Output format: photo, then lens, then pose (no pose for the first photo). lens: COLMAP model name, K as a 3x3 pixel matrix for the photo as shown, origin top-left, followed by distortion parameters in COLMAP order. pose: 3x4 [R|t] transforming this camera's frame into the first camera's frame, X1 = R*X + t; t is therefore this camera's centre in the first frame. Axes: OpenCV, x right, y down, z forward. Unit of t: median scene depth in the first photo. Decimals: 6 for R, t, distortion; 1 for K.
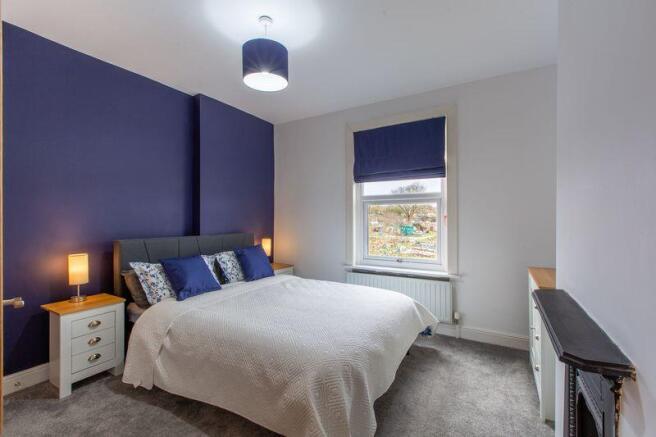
lens RADIAL K [[297.3, 0, 328.0], [0, 297.3, 218.5], [0, 0, 1]] dist [-0.001117, 0.000373]
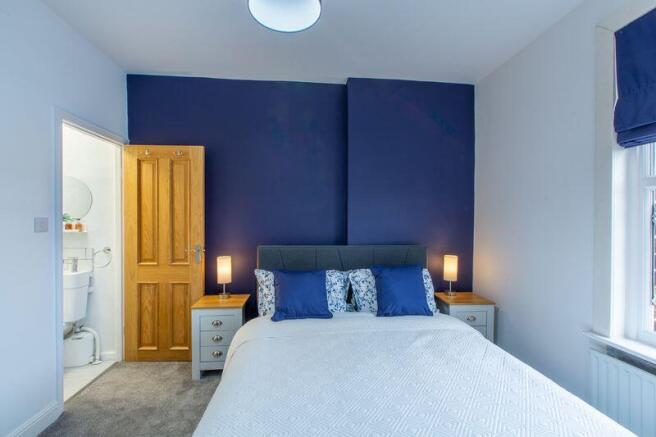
lens RADIAL K [[297.3, 0, 328.0], [0, 297.3, 218.5], [0, 0, 1]] dist [-0.001117, 0.000373]
pose [[0.581300, 0.000677, -0.813689, 0.233413], [-0.005794, 0.999978, -0.003307, -0.016622], [0.813669, 0.006637, 0.581291, 0.482245]]
